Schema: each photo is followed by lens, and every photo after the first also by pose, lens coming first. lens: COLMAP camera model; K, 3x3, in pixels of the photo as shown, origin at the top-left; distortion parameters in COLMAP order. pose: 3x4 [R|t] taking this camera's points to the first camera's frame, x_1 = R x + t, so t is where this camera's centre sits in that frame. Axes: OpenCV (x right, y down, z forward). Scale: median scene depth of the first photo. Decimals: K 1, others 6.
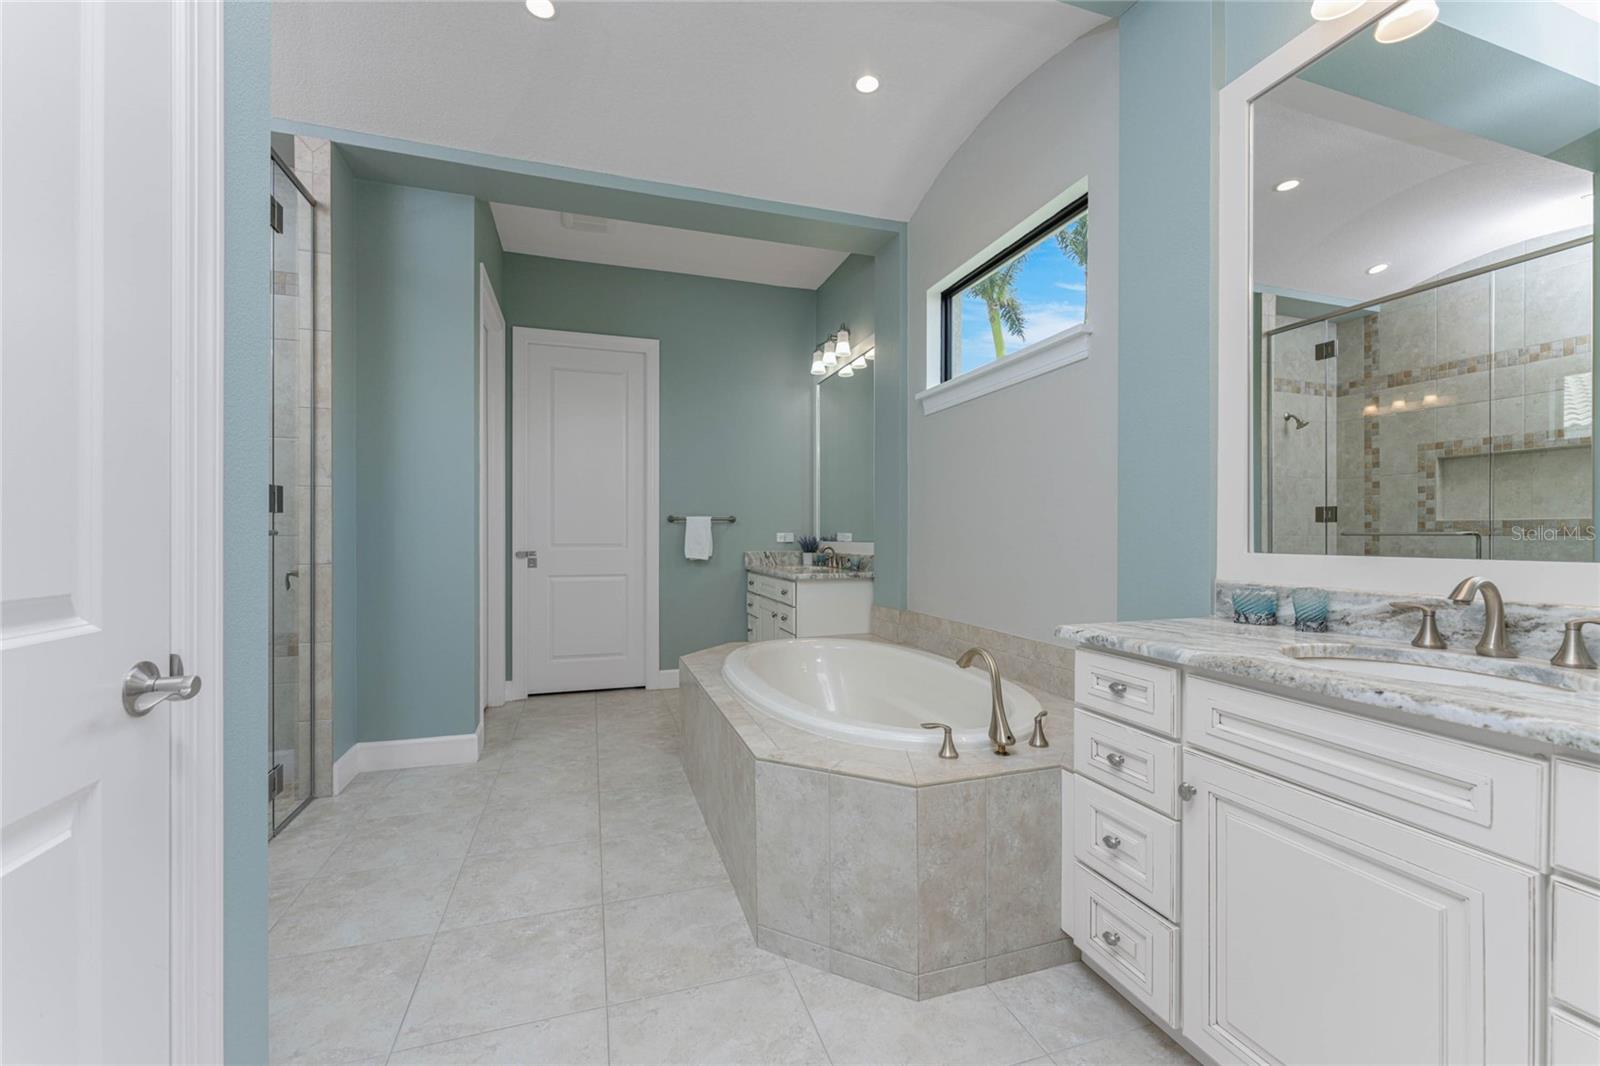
lens RADIAL K [[641.9, 0, 794.8], [0, 641.9, 534.8], [0, 0, 1]] dist [-0.000697, 0.000122]
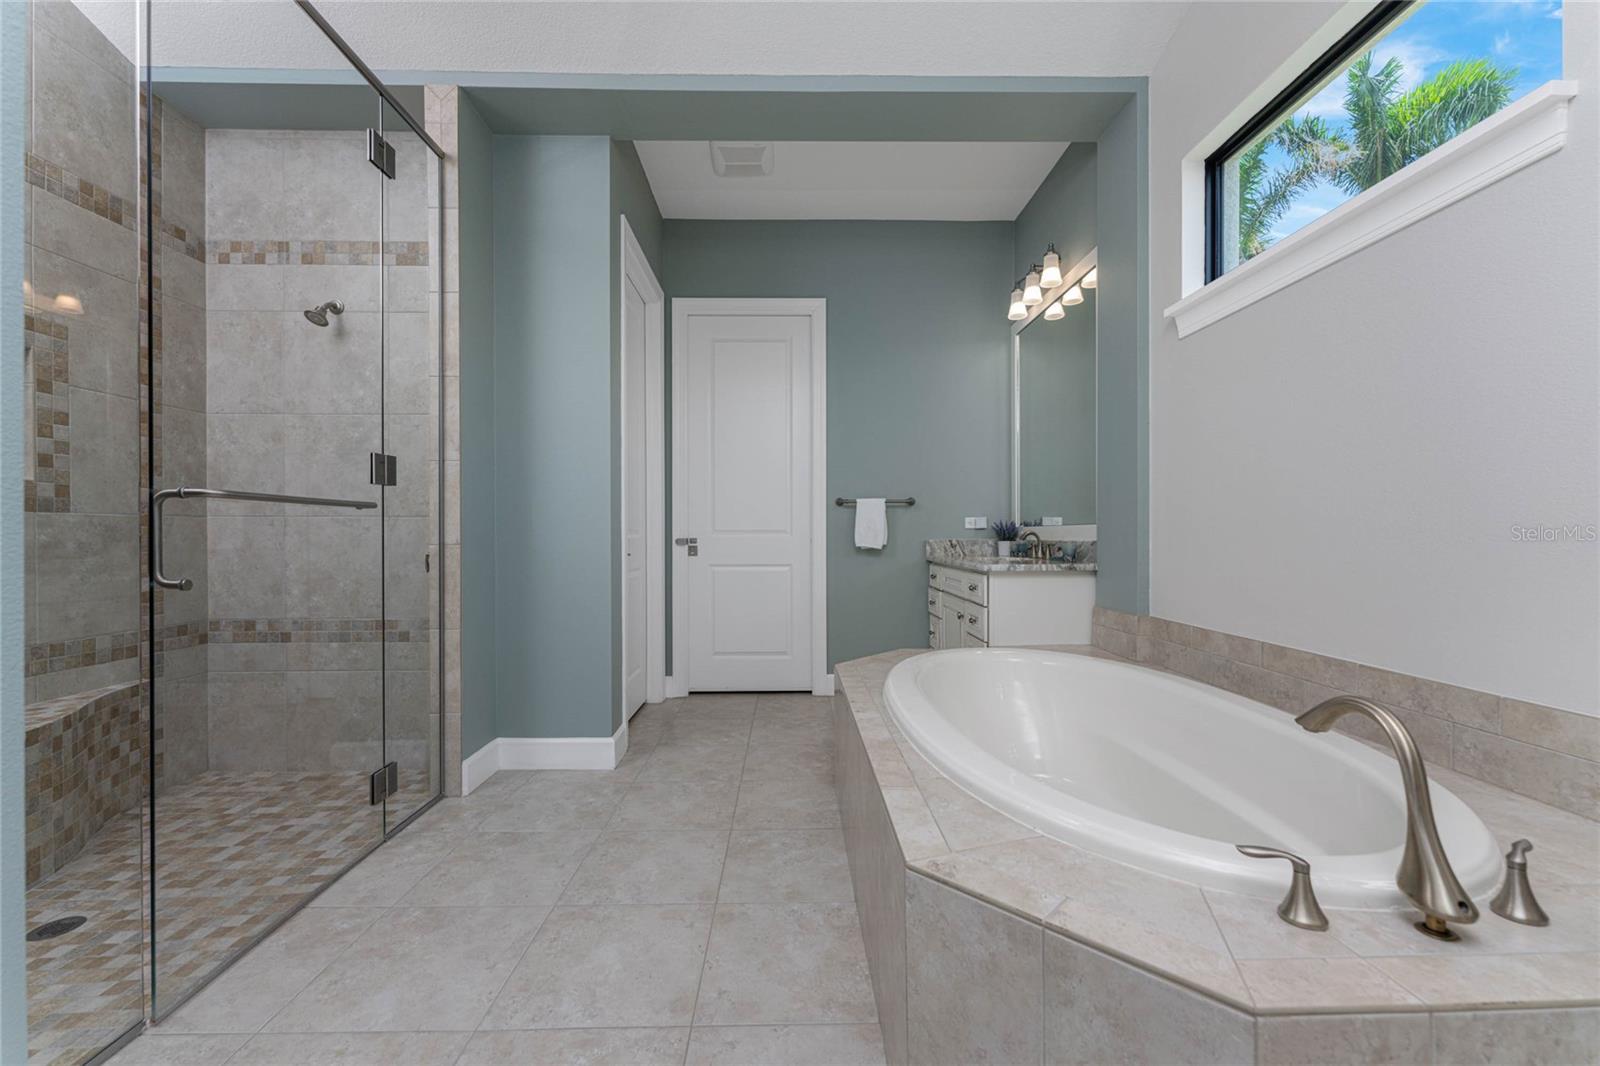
lens RADIAL K [[641.9, 0, 794.8], [0, 641.9, 534.8], [0, 0, 1]] dist [-0.000697, 0.000122]
pose [[0.956192, -0.002239, -0.292731, 0.006531], [0.003453, 0.999987, 0.003631, 0.024090], [0.292720, -0.004482, 0.956188, 0.210601]]
